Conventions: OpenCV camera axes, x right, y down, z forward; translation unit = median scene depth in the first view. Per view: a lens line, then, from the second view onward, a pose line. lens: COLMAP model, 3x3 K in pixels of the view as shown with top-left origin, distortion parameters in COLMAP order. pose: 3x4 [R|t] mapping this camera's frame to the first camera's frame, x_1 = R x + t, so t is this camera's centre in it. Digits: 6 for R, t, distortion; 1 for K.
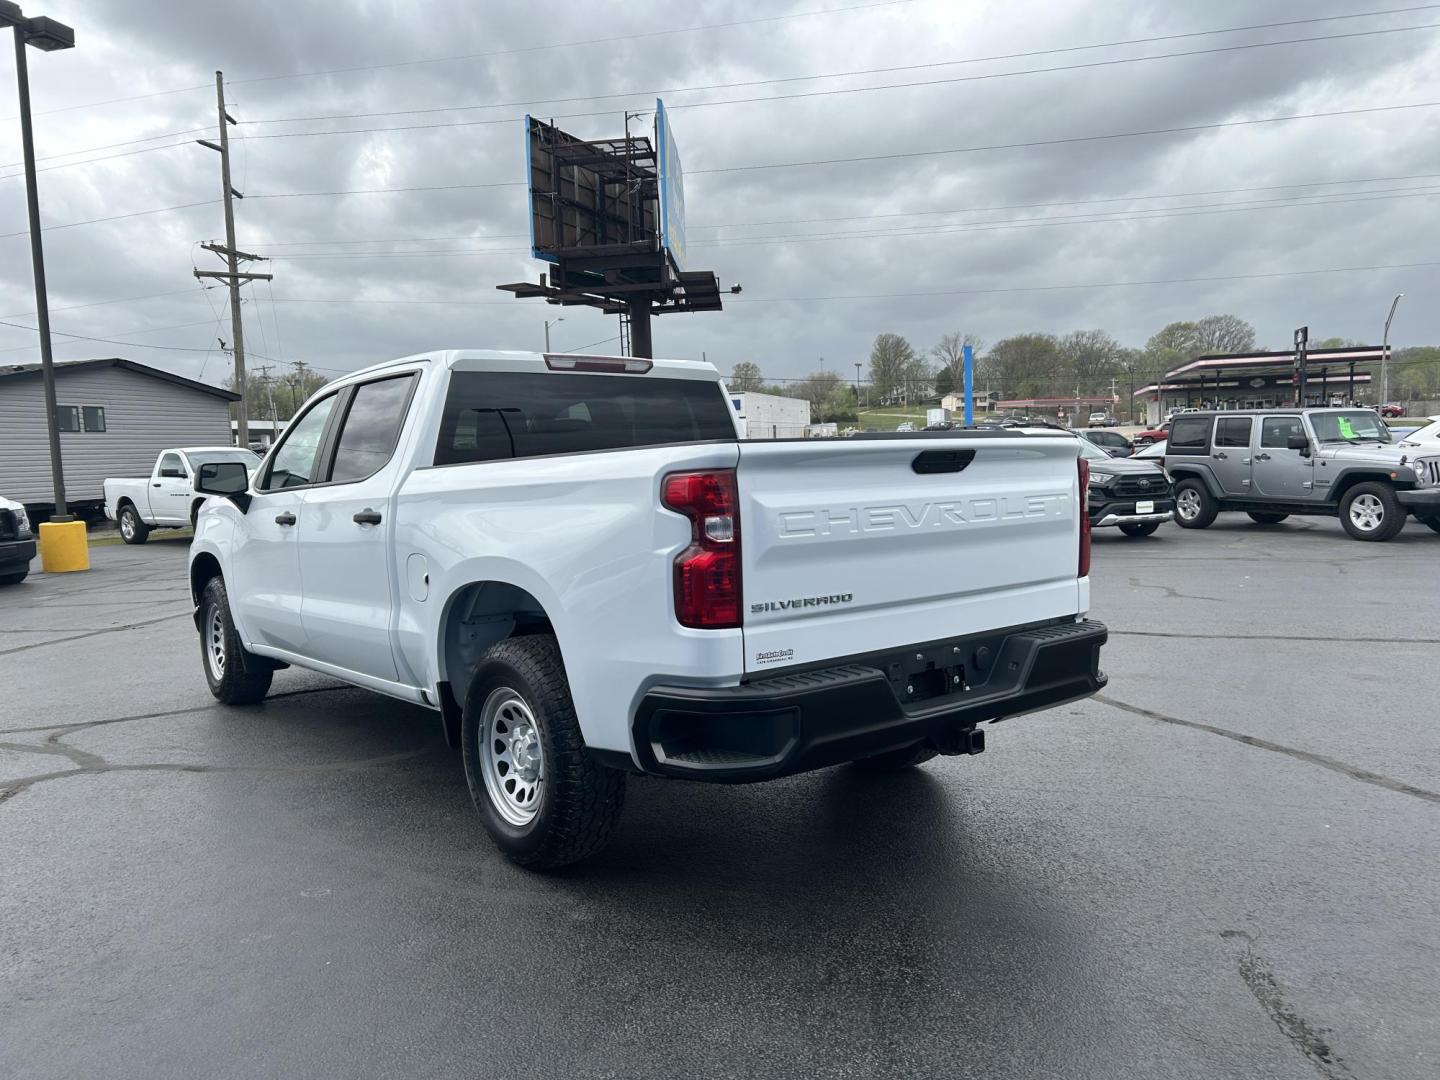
lens RADIAL K [[1084.3, 0, 717.3], [0, 1084.3, 543.3], [0, 0, 1]] dist [0.051397, -0.052957]
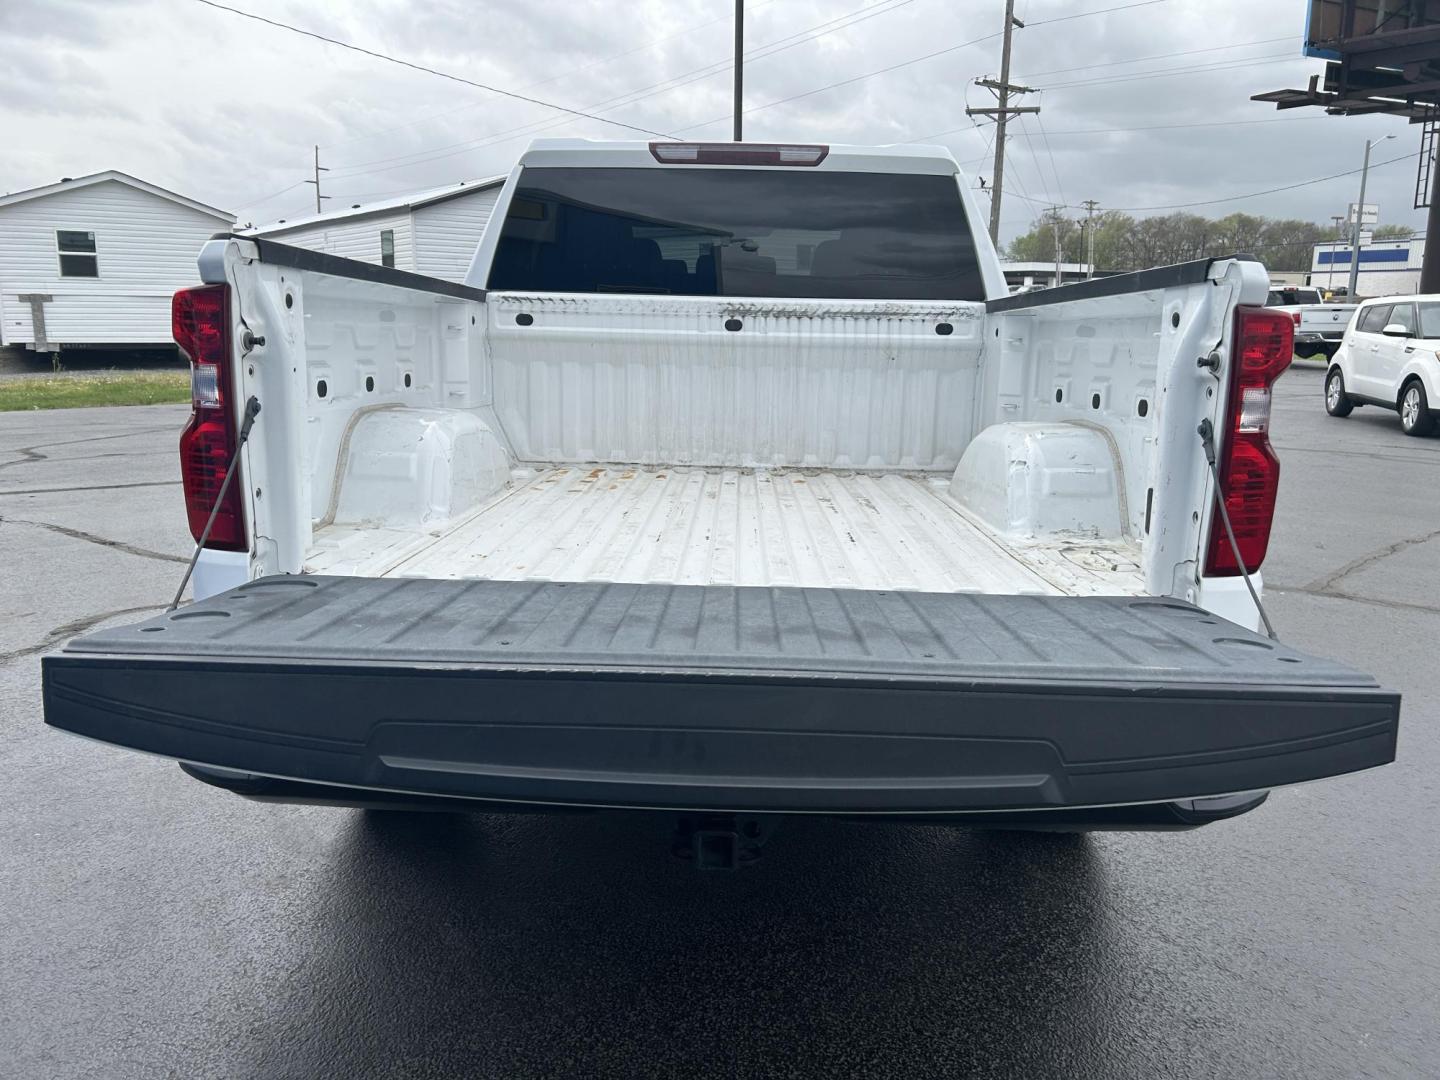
lens RADIAL K [[1084.3, 0, 718.4], [0, 1084.3, 535.9], [0, 0, 1]] dist [0.051397, -0.052957]
pose [[0.767475, 0.170746, -0.617922, 0.060747], [-0.088283, 0.982845, 0.161933, -0.005517], [0.634971, -0.069728, 0.769383, 0.070474]]
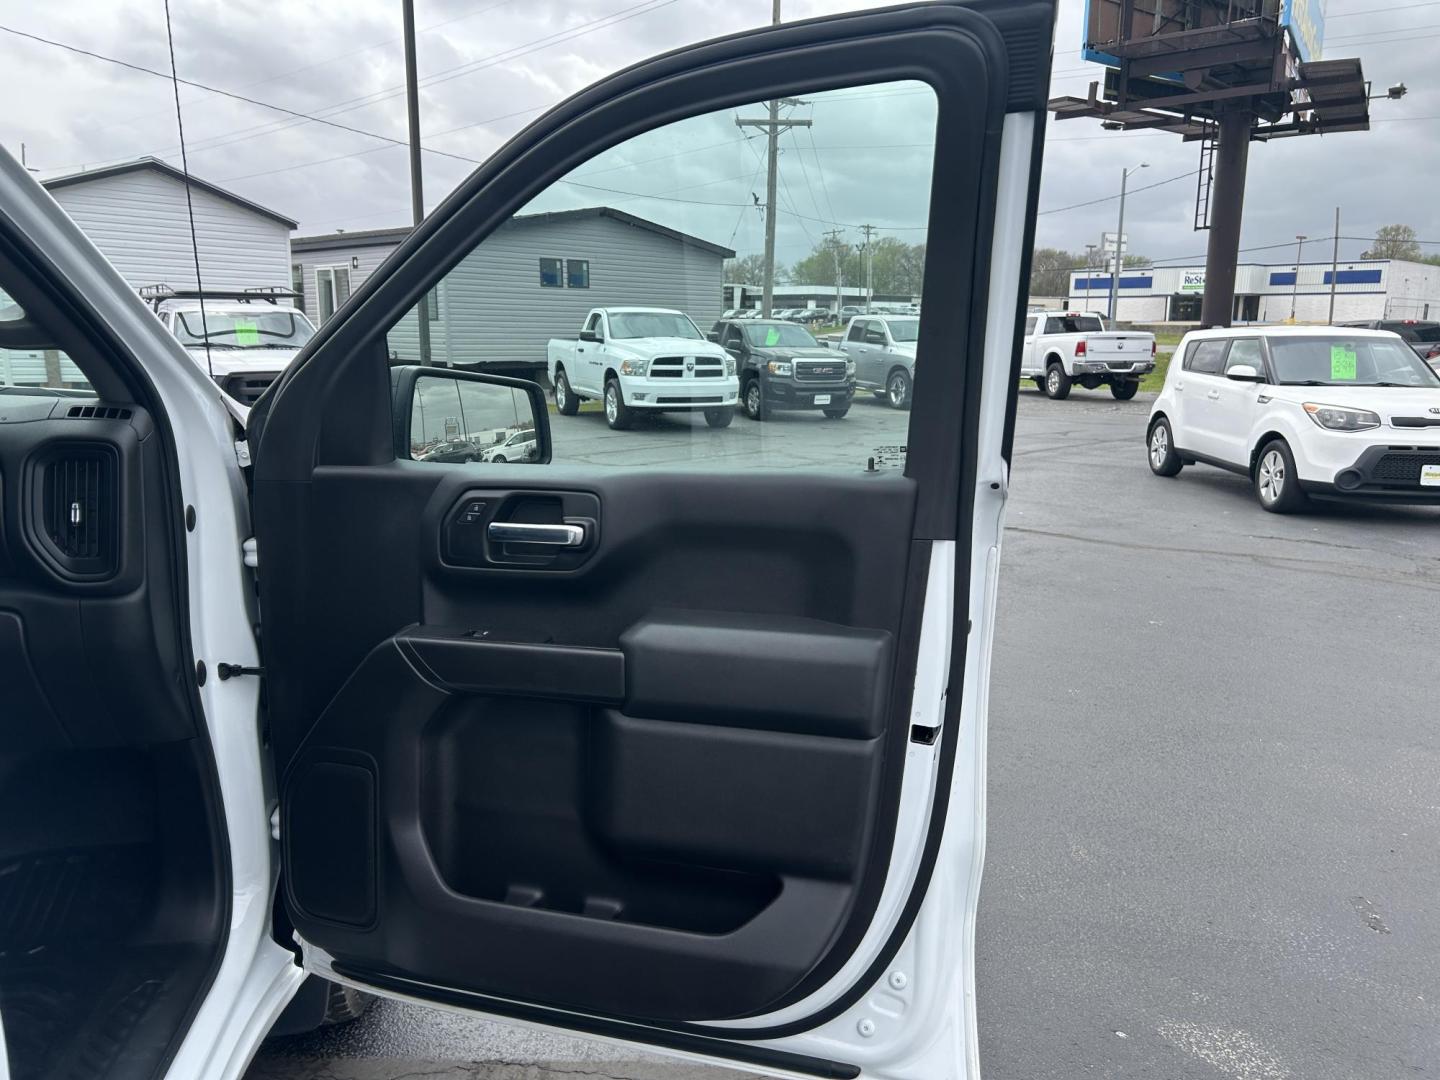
lens RADIAL K [[1084.3, 0, 727.6], [0, 1084.3, 550.4], [0, 0, 1]] dist [0.051397, -0.052957]
pose [[0.875744, 0.138338, -0.462530, 0.008882], [-0.081448, 0.986669, 0.140892, -0.019489], [0.475855, -0.085713, 0.875337, 0.205867]]
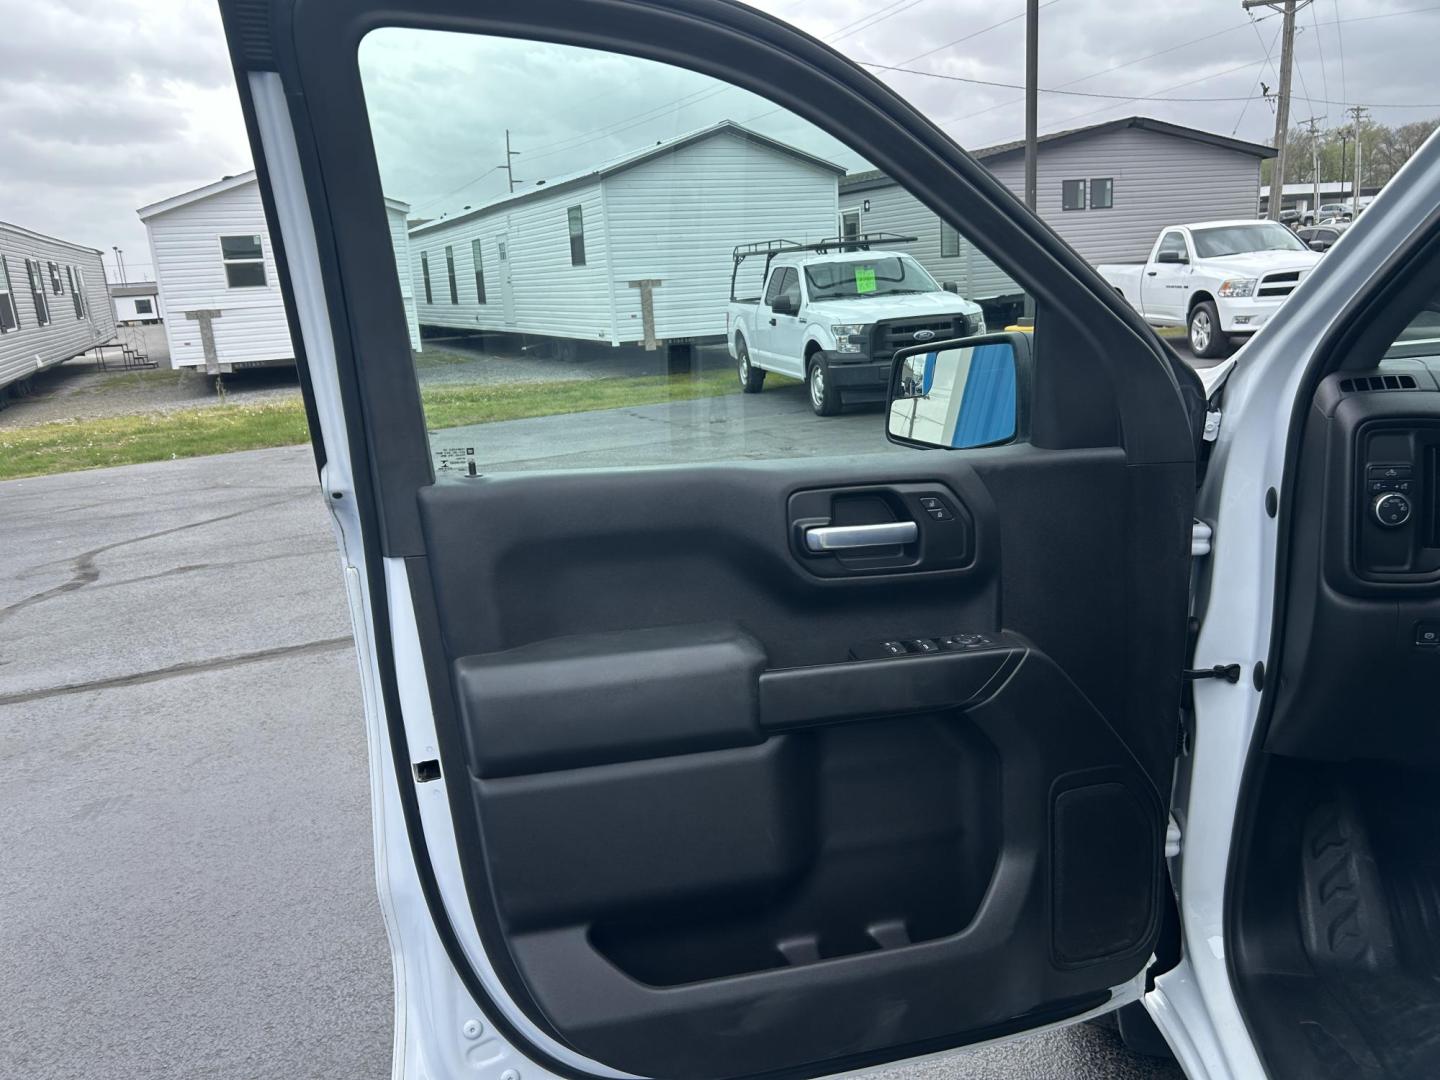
lens RADIAL K [[1084.3, 0, 714.3], [0, 1084.3, 547.8], [0, 0, 1]] dist [0.051397, -0.052957]
pose [[0.648826, 0.179013, -0.739580, -0.064462], [-0.024911, 0.976410, 0.214483, -0.014886], [0.760529, -0.120739, 0.637980, 0.156744]]
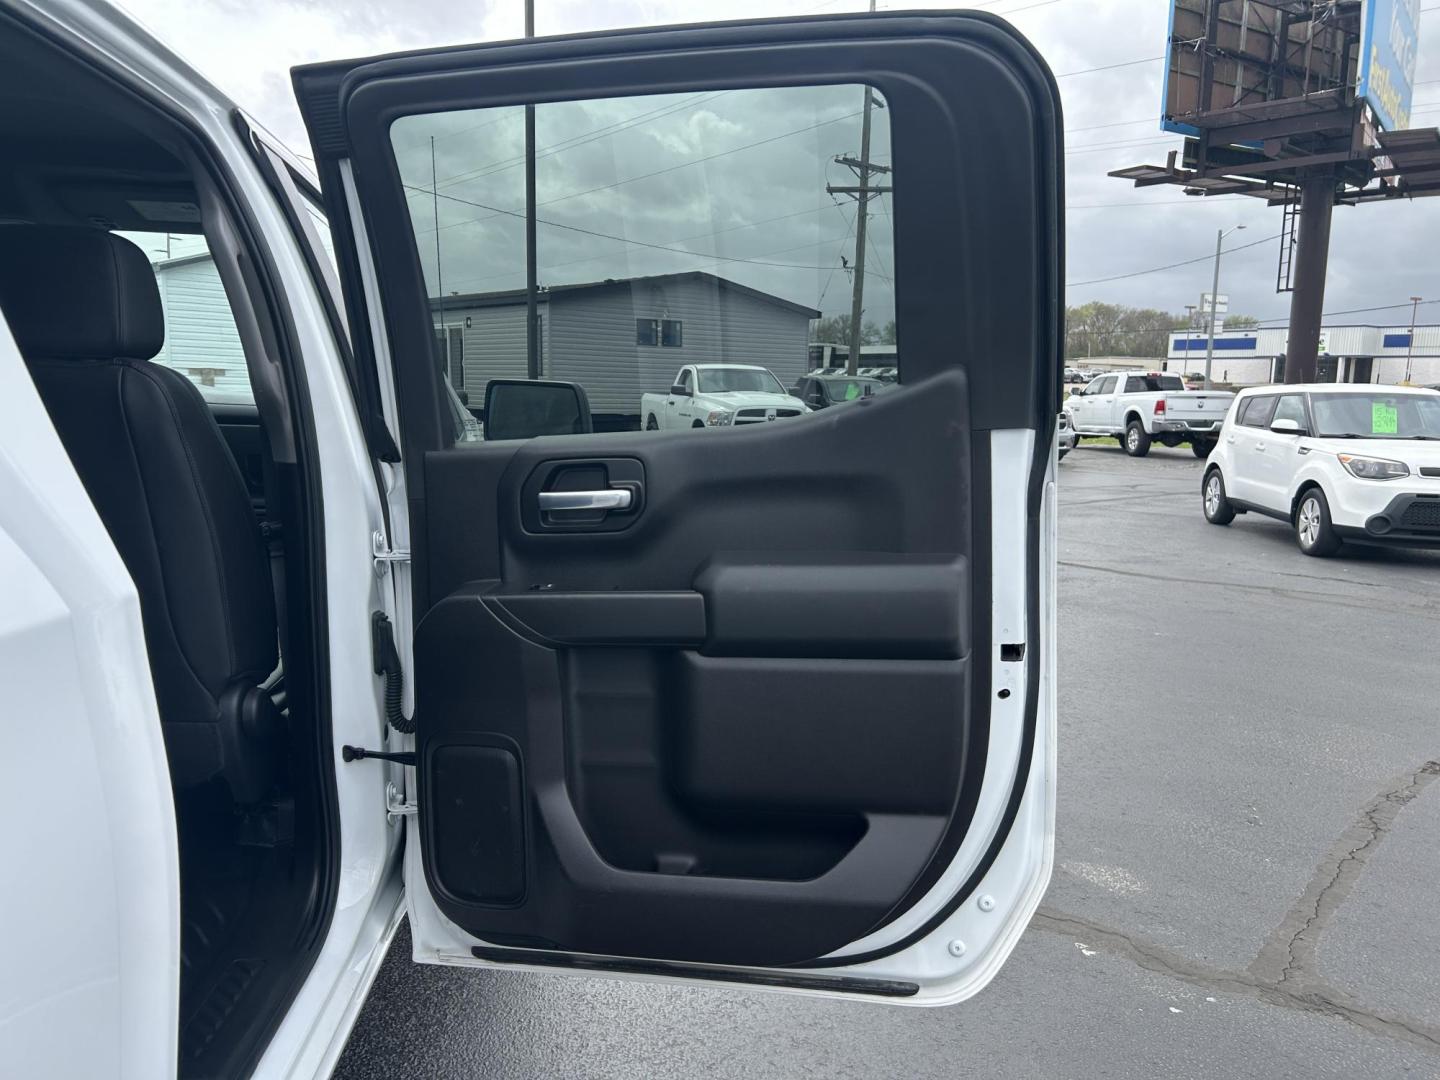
lens RADIAL K [[1084.3, 0, 707.5], [0, 1084.3, 550.9], [0, 0, 1]] dist [0.051397, -0.052957]
pose [[0.822830, 0.134185, -0.552218, 0.032182], [-0.095332, 0.990546, 0.098646, -0.015704], [0.560234, -0.028525, 0.827843, 0.175381]]
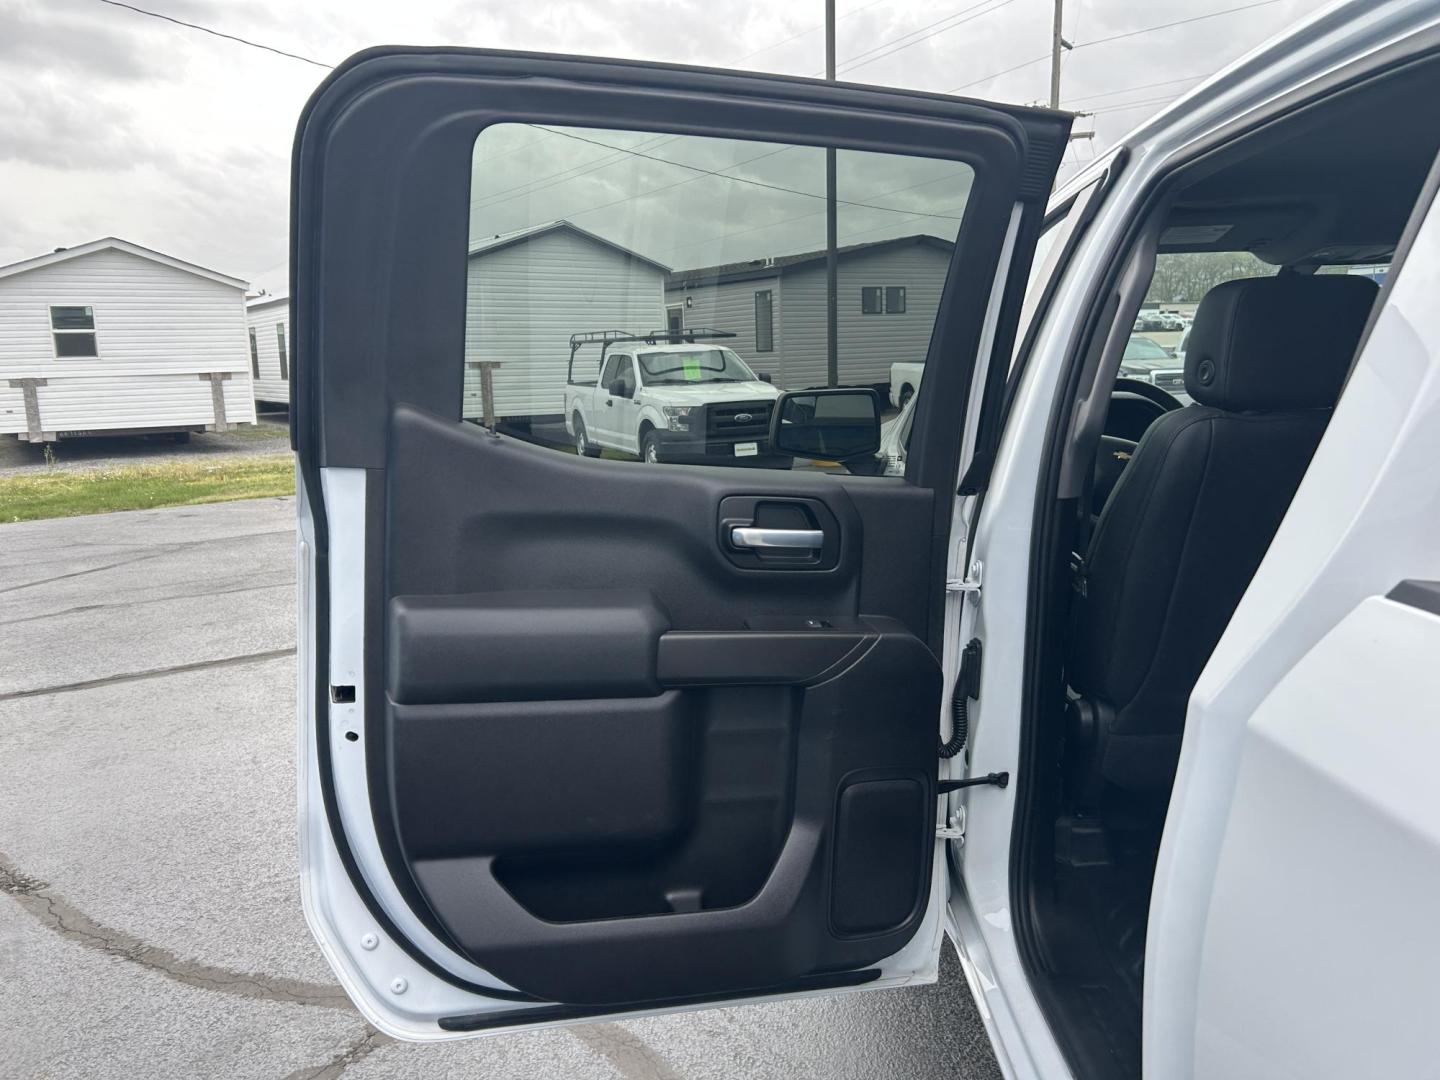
lens RADIAL K [[1084.3, 0, 703.3], [0, 1084.3, 551.5], [0, 0, 1]] dist [0.051397, -0.052957]
pose [[0.755352, 0.127584, -0.642780, -0.036396], [-0.050930, 0.989327, 0.136519, -0.013153], [0.653338, -0.070383, 0.753788, 0.121044]]
